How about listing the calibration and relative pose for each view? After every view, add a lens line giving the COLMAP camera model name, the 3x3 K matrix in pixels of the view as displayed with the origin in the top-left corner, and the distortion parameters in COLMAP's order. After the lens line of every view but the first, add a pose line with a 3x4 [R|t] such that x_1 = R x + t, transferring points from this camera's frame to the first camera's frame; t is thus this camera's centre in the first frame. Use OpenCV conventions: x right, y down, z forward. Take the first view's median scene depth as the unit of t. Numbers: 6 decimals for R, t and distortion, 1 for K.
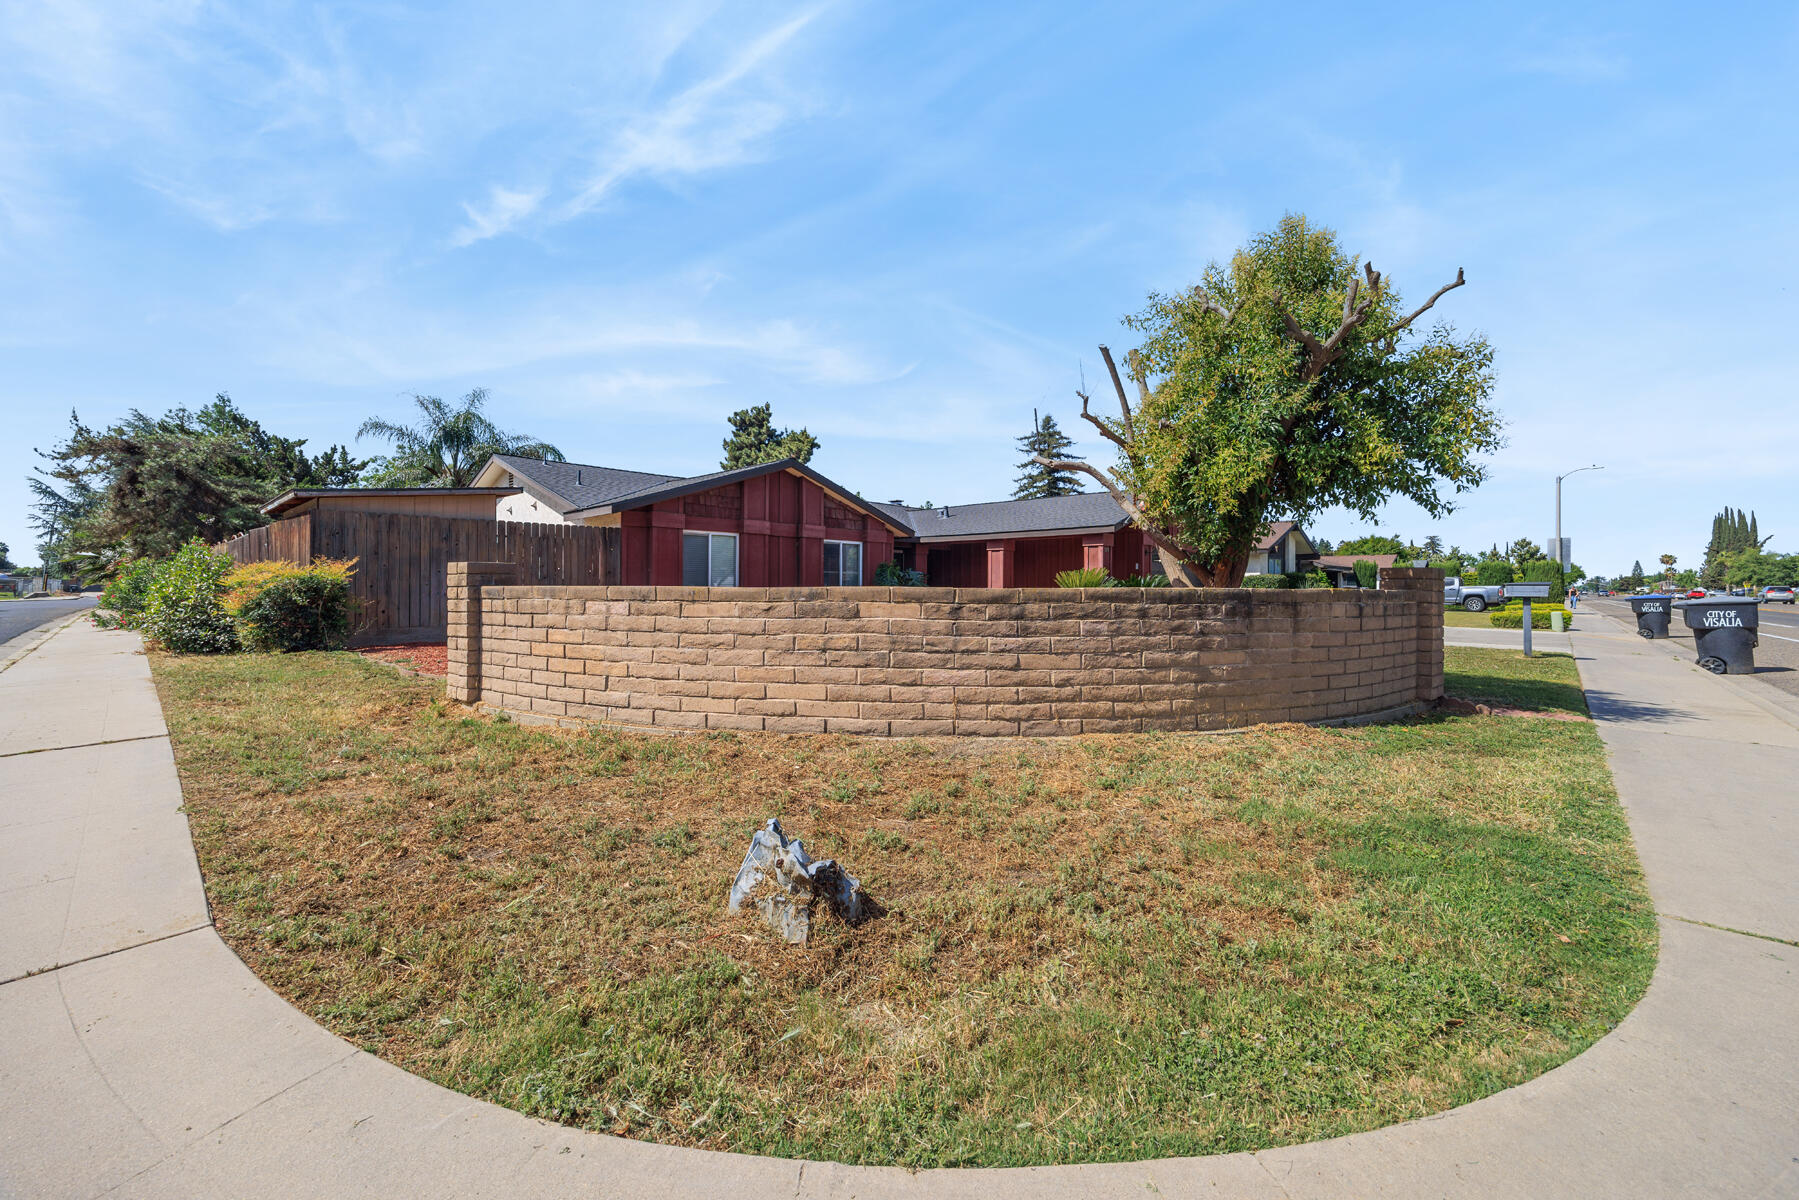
lens RADIAL K [[729.7, 0, 894.0], [0, 729.7, 600.1], [0, 0, 1]] dist [0.008622, 0.000175]
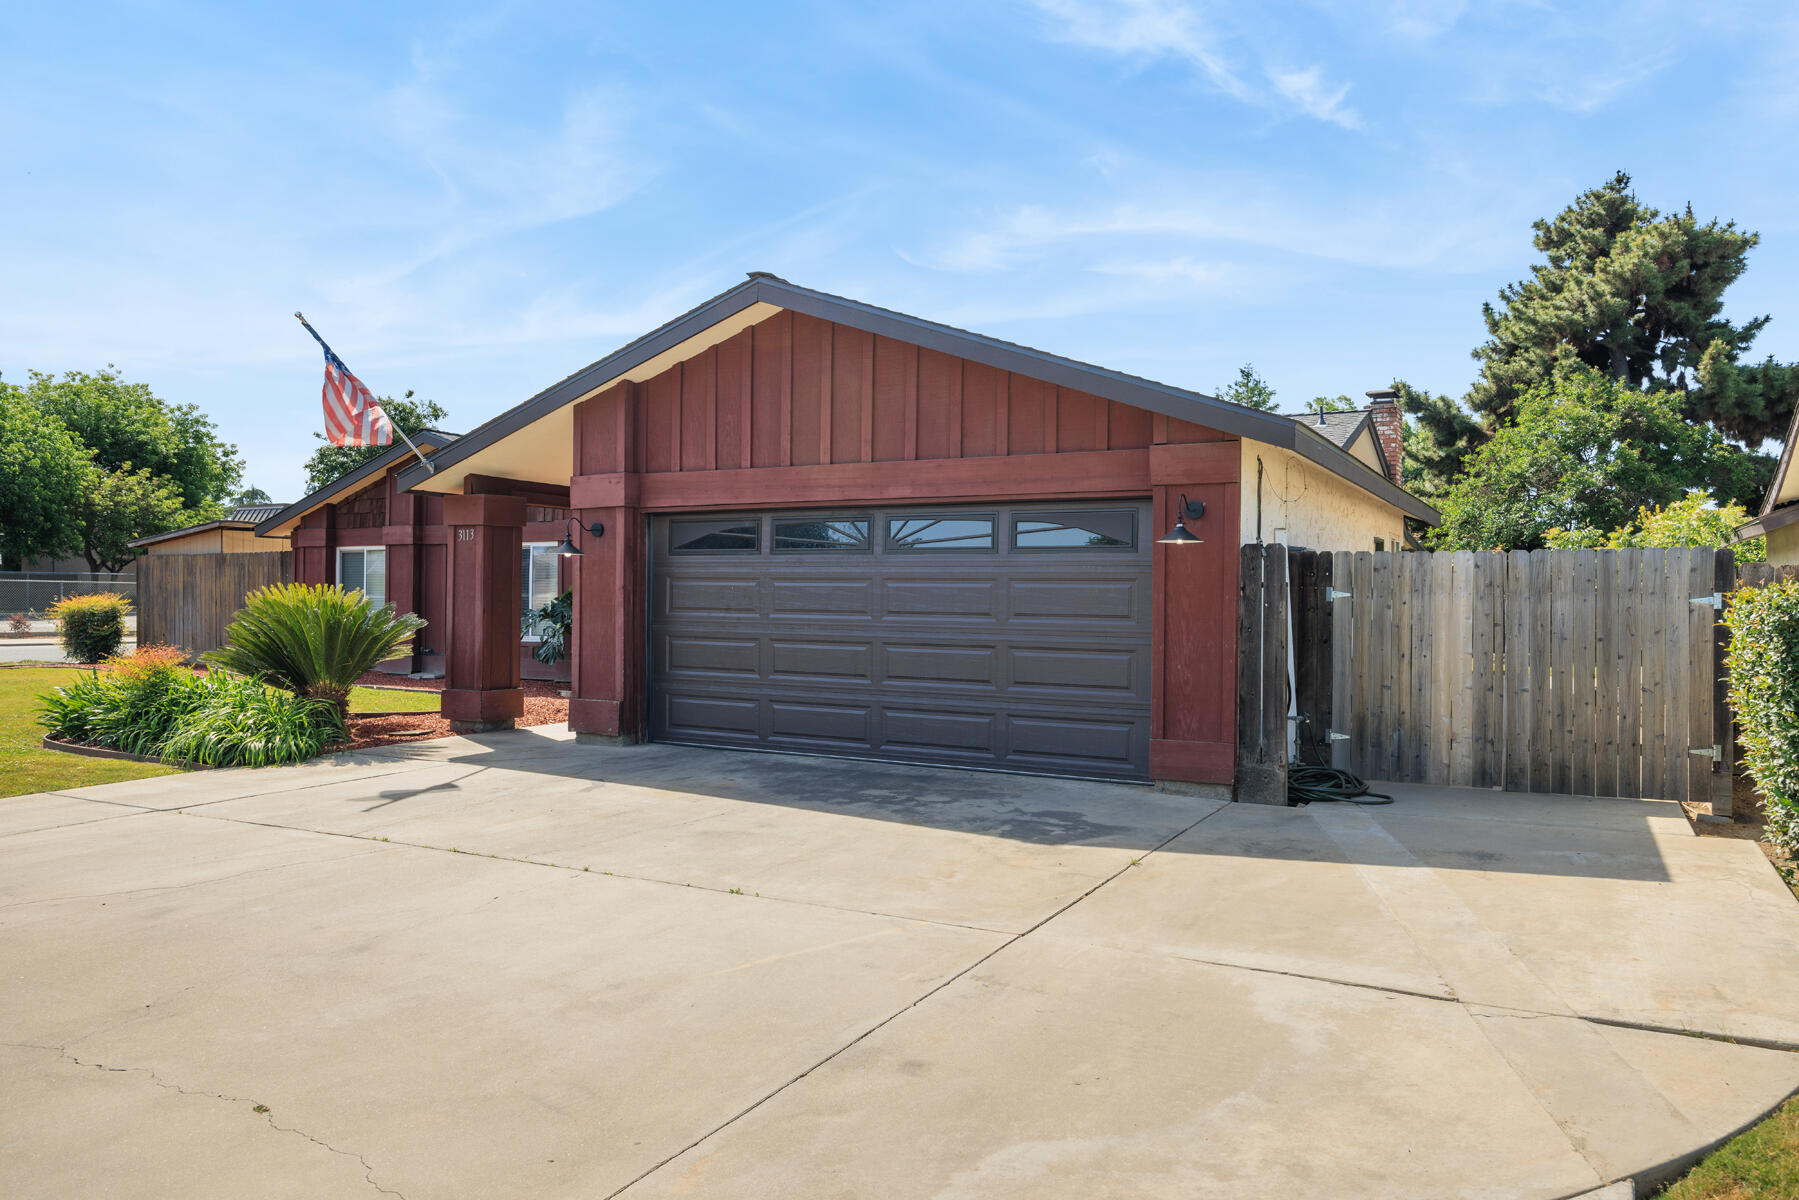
lens RADIAL K [[1226.7, 0, 878.0], [0, 1226.7, 601.5], [0, 0, 1]] dist [-0.003224, -0.000266]
pose [[0.234337, -0.000035, -0.972156, 0.683713], [-0.021366, 0.999758, -0.005187, -0.023612], [0.971921, 0.021987, 0.234279, 0.731101]]
